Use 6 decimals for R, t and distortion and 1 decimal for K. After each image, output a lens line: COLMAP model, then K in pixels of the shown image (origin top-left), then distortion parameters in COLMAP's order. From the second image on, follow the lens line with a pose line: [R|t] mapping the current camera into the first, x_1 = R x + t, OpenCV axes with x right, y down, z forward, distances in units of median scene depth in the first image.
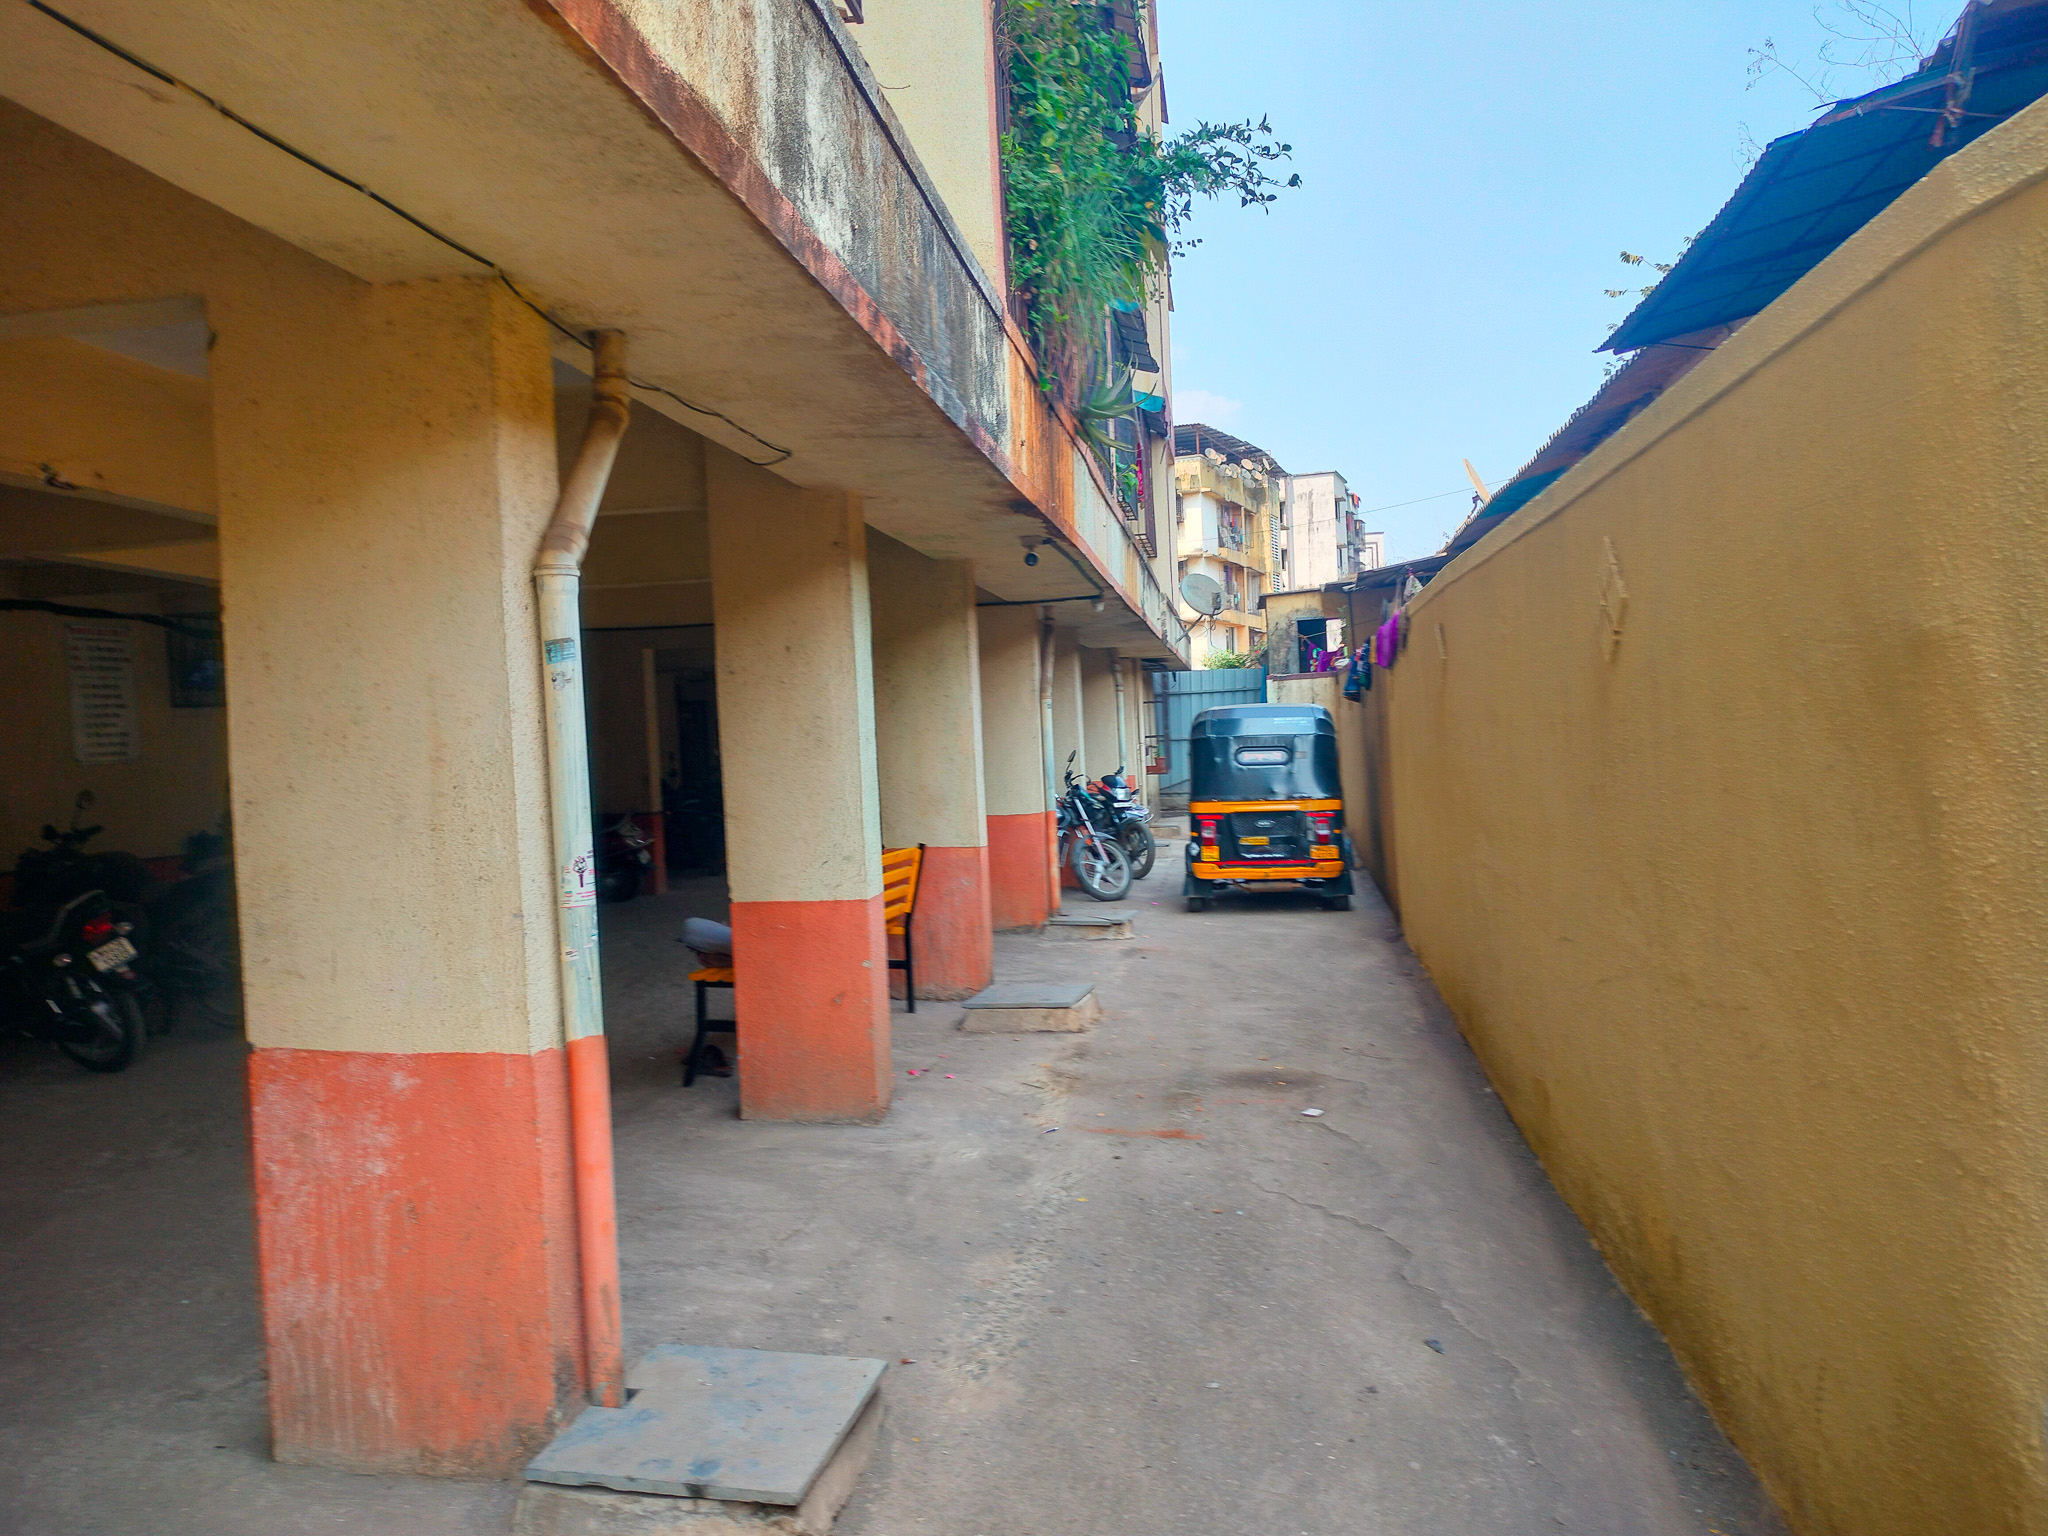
lens RADIAL K [[1549.0, 0, 1026.8], [0, 1549.0, 772.9], [0, 0, 1]] dist [0.017907, -0.029797]
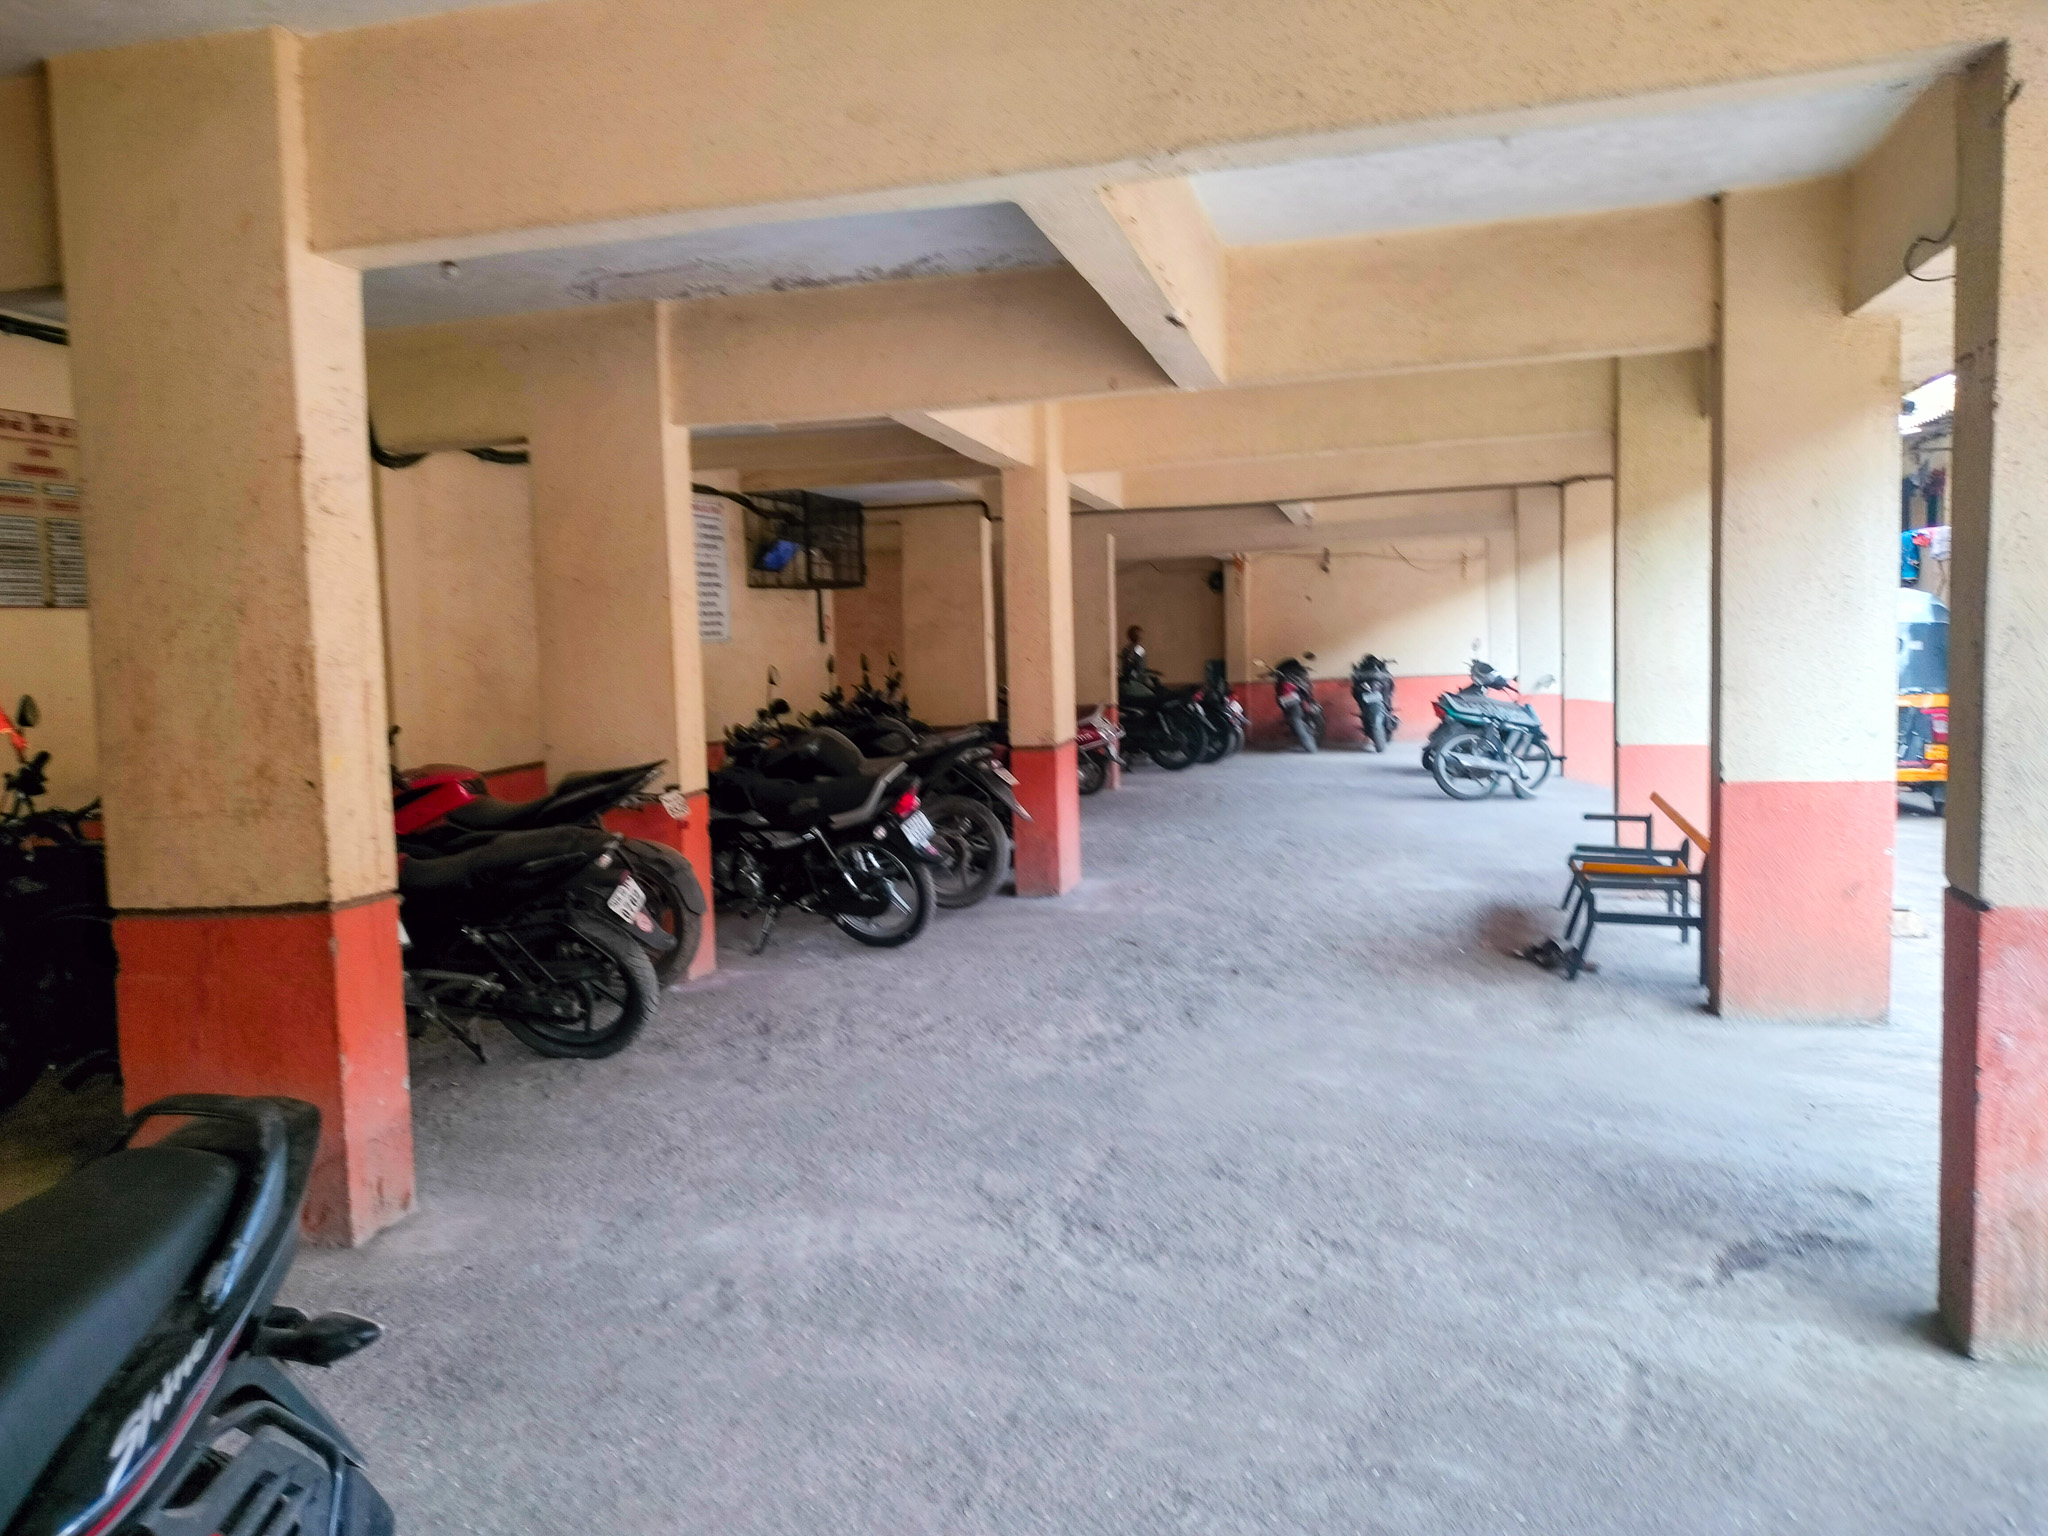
lens RADIAL K [[1590.1, 0, 946.8], [0, 1590.1, 764.9], [0, 0, 1]] dist [0.006780, -0.012525]
pose [[0.992507, 0.016349, -0.121091, -0.537916], [-0.010038, 0.998568, 0.052542, 0.028635], [0.121777, -0.050932, 0.991250, 0.010340]]
